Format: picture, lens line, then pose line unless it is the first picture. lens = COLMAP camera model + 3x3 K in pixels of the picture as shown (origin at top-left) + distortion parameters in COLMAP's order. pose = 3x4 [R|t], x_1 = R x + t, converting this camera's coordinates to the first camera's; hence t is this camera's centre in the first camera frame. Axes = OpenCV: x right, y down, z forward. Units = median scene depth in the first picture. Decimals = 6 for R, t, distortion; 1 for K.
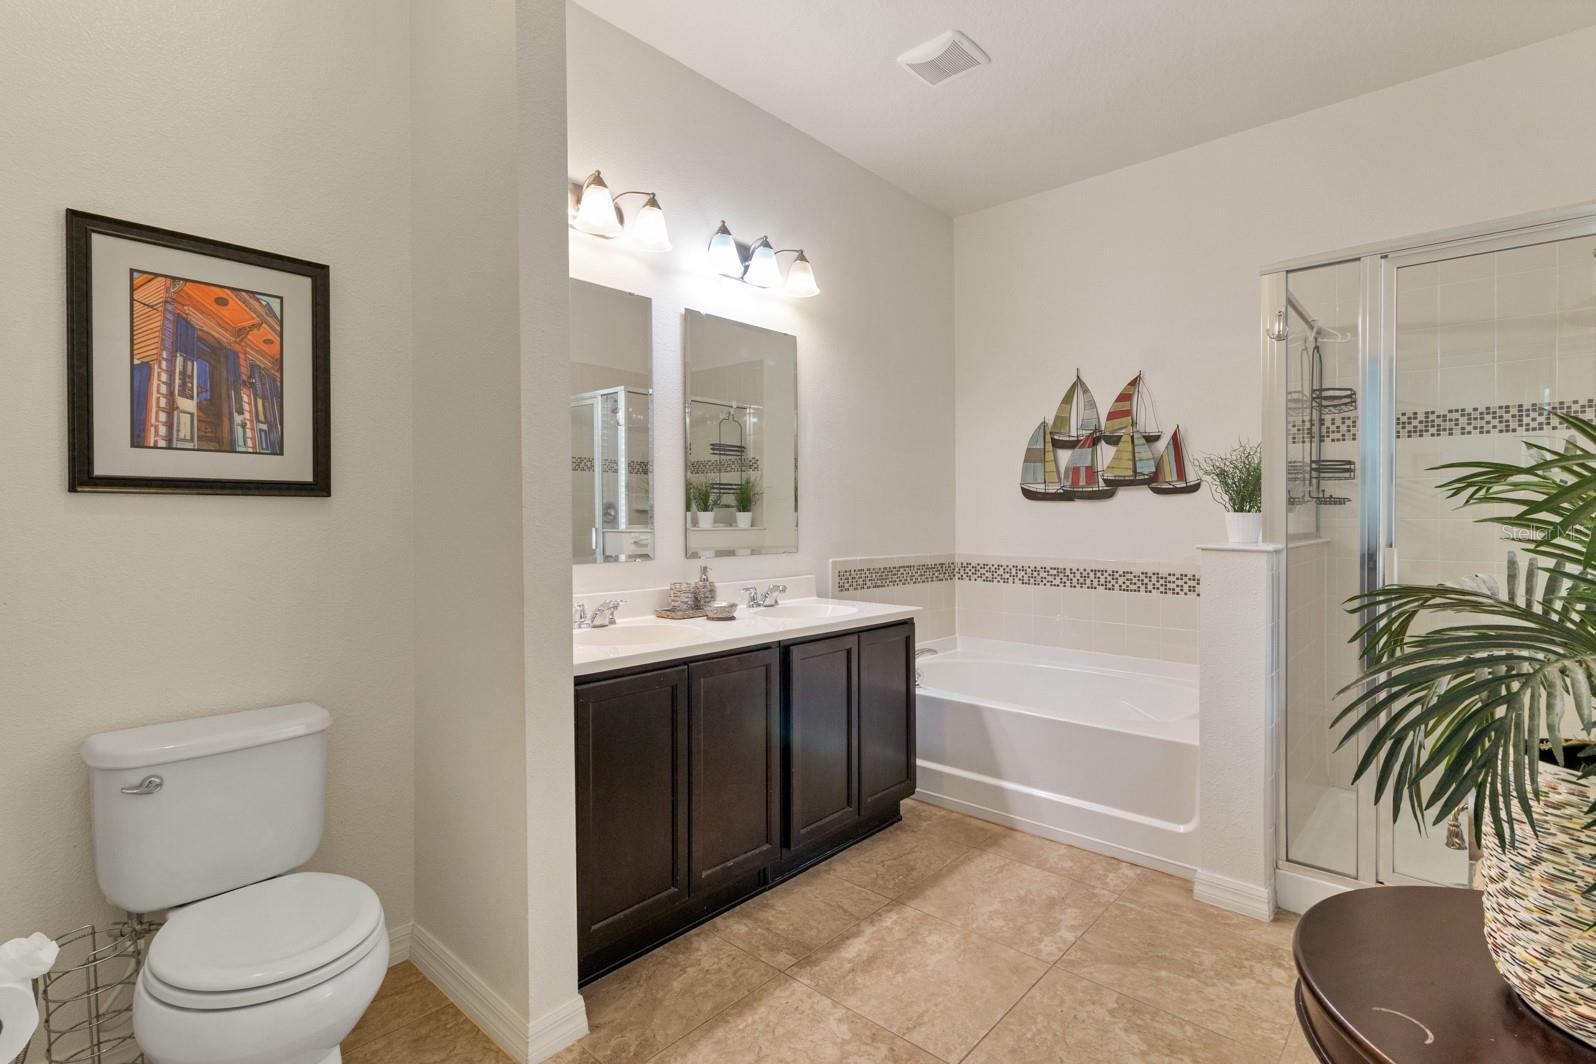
lens RADIAL K [[747.9, 0, 798.8], [0, 747.9, 525.3], [0, 0, 1]] dist [0.000884, 0.001666]
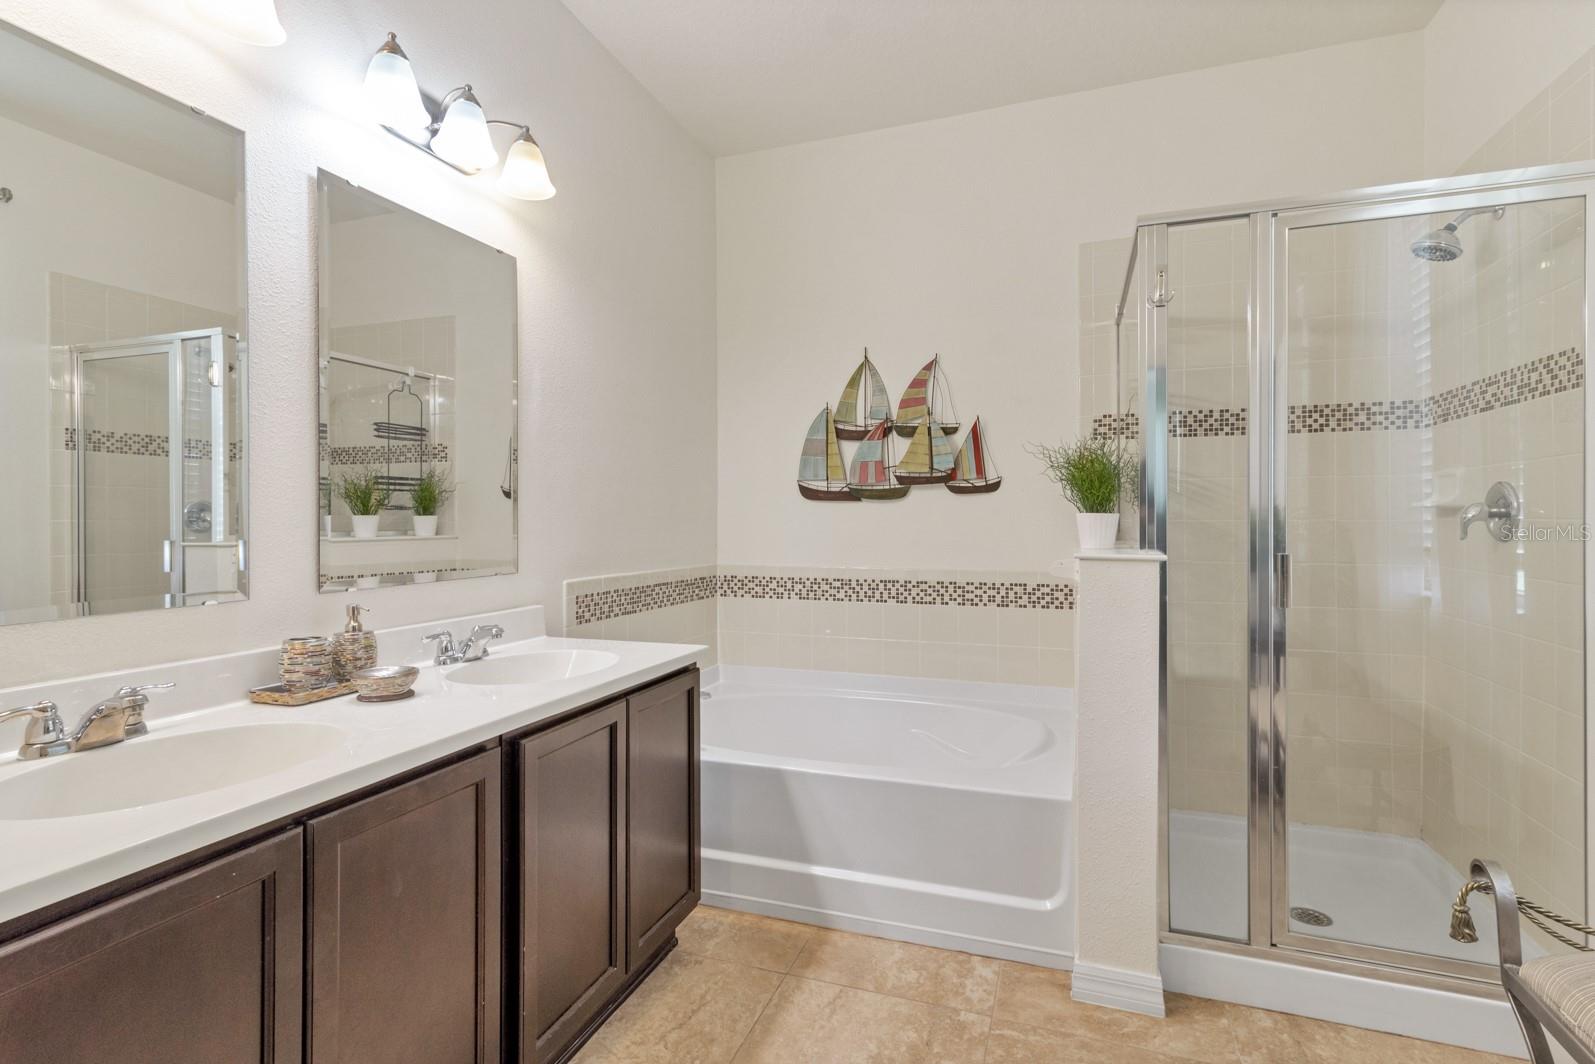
lens RADIAL K [[747.5, 0, 829.4], [0, 747.5, 511.3], [0, 0, 1]] dist [0.000884, 0.001666]
pose [[0.910735, 0.000041, 0.412992, -0.026783], [0.010096, 0.999699, -0.022365, -0.002532], [-0.412868, 0.024538, 0.910460, 0.289825]]
